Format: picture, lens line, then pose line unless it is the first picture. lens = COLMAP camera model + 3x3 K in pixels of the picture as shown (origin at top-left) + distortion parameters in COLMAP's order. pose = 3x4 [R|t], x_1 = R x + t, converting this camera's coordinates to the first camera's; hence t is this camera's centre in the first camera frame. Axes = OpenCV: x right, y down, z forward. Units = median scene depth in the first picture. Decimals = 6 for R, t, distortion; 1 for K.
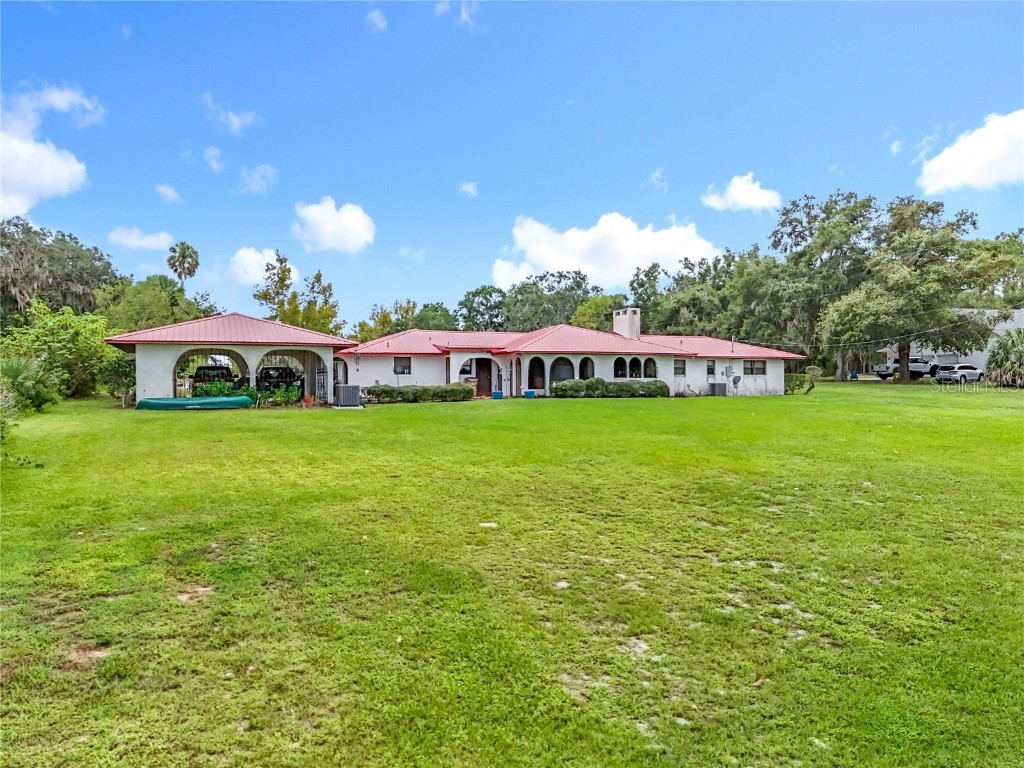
lens RADIAL K [[754.8, 0, 513.2], [0, 754.8, 380.9], [0, 0, 1]] dist [0.082625, -0.078377]
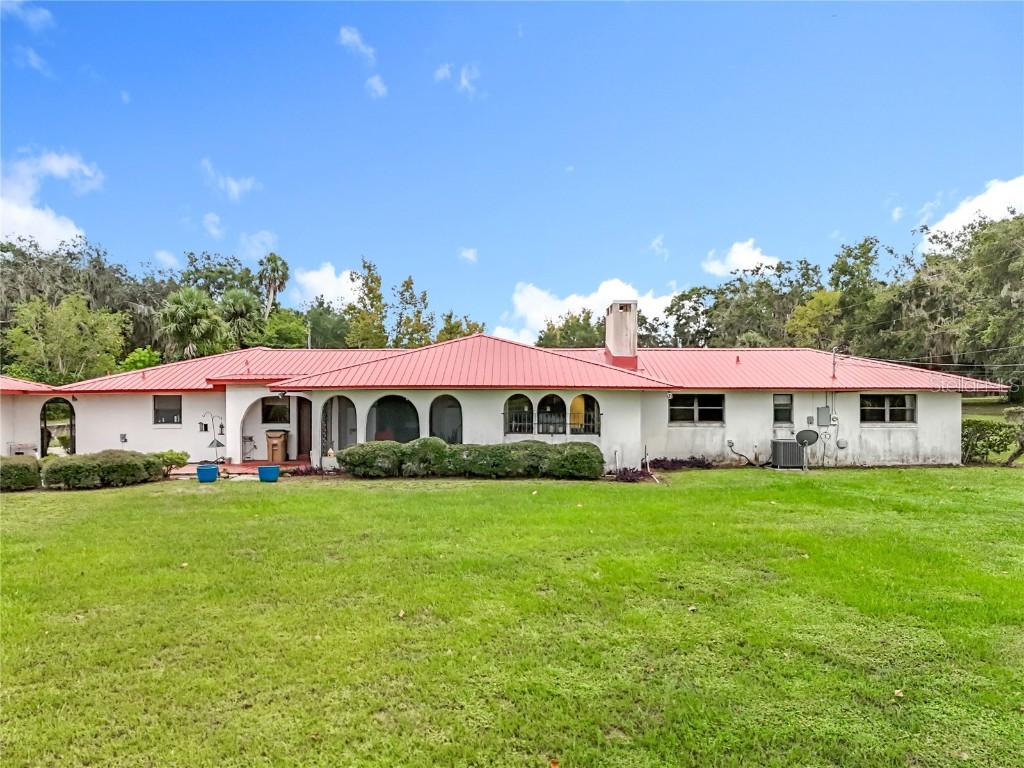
lens RADIAL K [[767.3, 0, 512.8], [0, 767.3, 394.6], [0, 0, 1]] dist [0.064254, -0.008850]
pose [[0.926465, 0.002640, -0.376372, 0.287400], [-0.002284, 0.999996, 0.001394, -0.027741], [0.376375, -0.000432, 0.926467, 0.435676]]
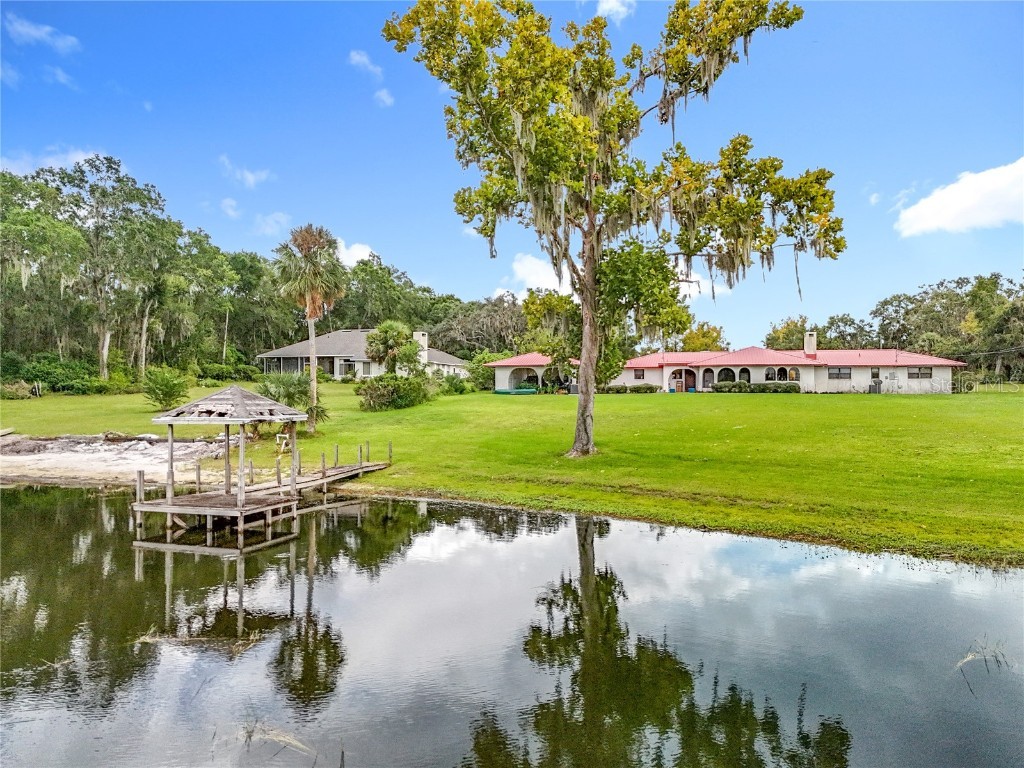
lens RADIAL K [[765.4, 0, 512.3], [0, 765.4, 401.3], [0, 0, 1]] dist [0.048057, -0.049981]
pose [[0.791034, 0.013371, -0.611626, 0.589440], [-0.002979, 0.999833, 0.018005, 0.009491], [0.611765, -0.012420, 0.790942, -0.491658]]
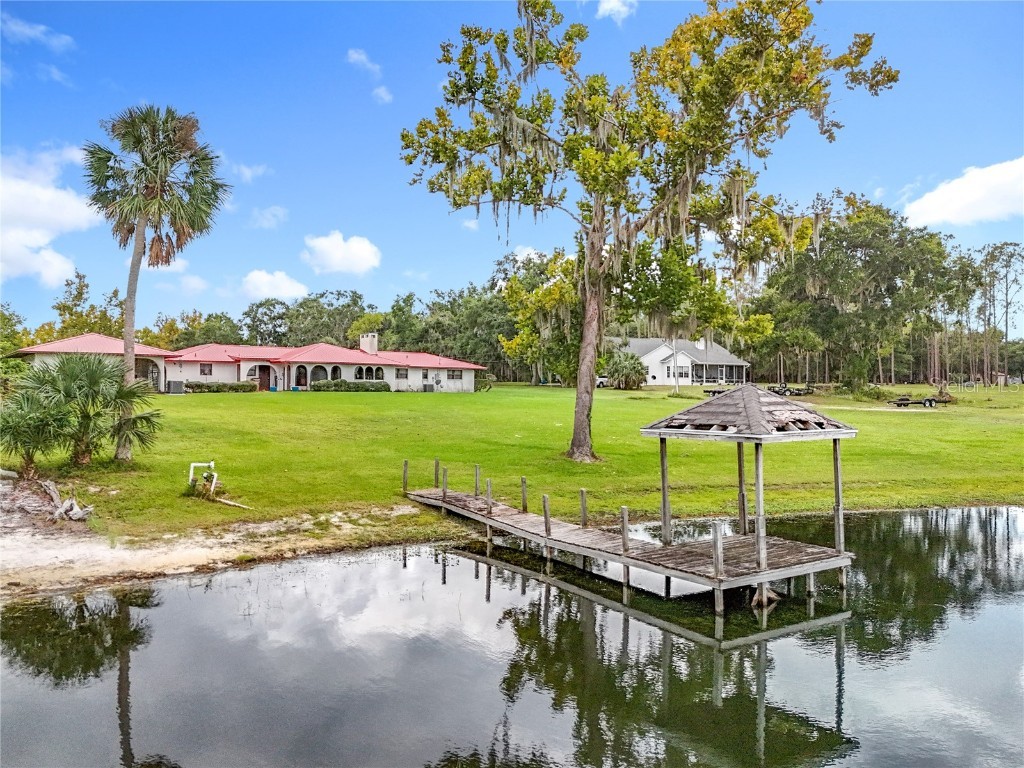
lens RADIAL K [[751.5, 0, 531.1], [0, 751.5, 387.4], [0, 0, 1]] dist [0.078375, -0.126484]
pose [[0.956754, 0.008844, 0.290764, 0.025266], [-0.008164, 0.999960, -0.003549, 0.012856], [-0.290784, 0.001022, 0.956788, -0.500609]]
